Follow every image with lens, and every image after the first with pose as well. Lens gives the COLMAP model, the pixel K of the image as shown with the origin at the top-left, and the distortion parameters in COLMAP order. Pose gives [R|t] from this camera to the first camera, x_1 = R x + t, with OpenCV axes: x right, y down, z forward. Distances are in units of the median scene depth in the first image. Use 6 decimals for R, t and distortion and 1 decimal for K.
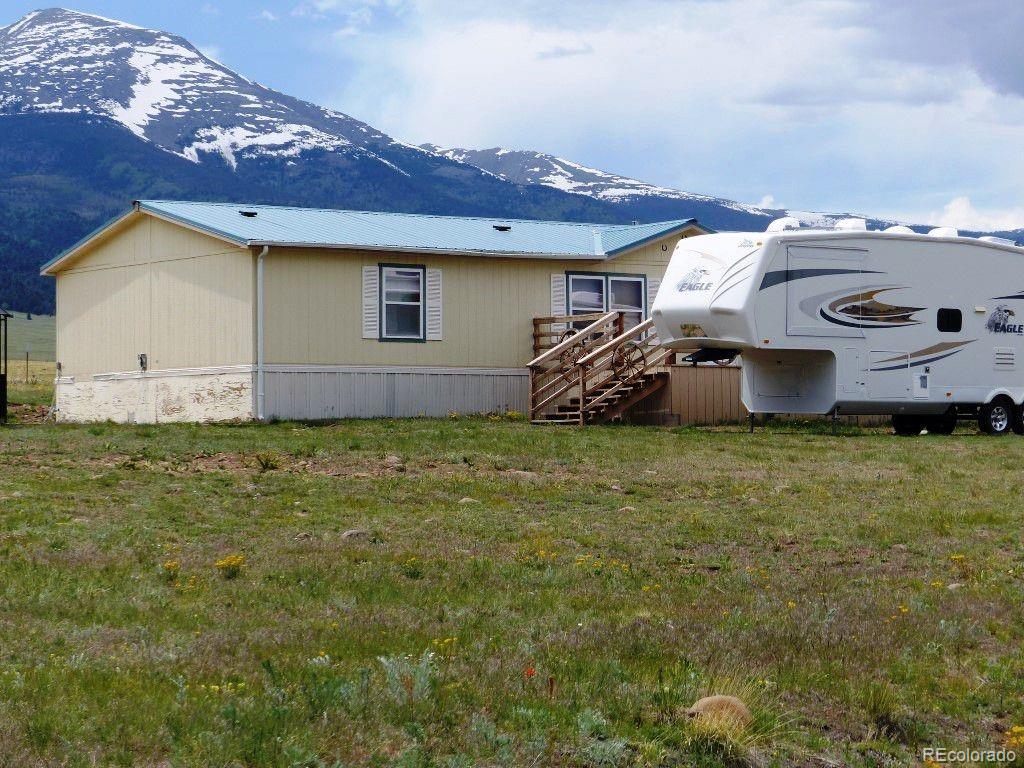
lens RADIAL K [[2944.6, 0, 512.0], [0, 2944.6, 384.0], [0, 0, 1]] dist [0.035969, -0.589173]
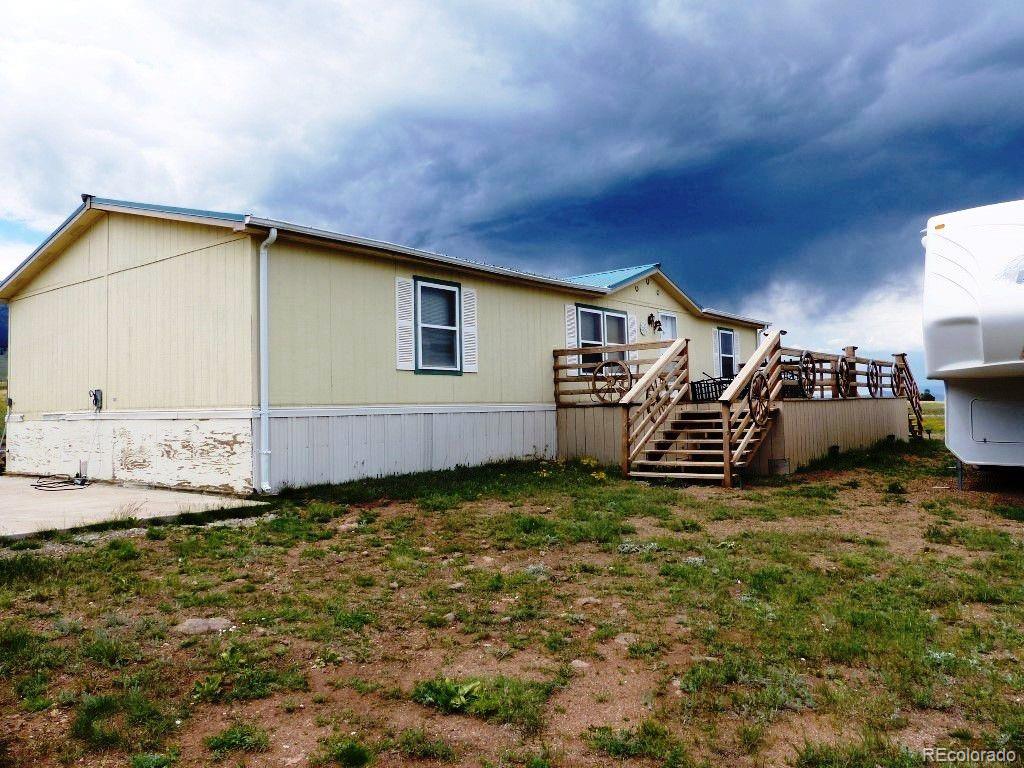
lens RADIAL K [[788.4, 0, 512.0], [0, 788.4, 384.0], [0, 0, 1]] dist [-0.005912, 0.002792]
pose [[0.960858, -0.003486, 0.277019, -0.077979], [0.005210, 0.999971, -0.005490, -0.010278], [-0.276991, 0.006718, 0.960849, 0.781955]]
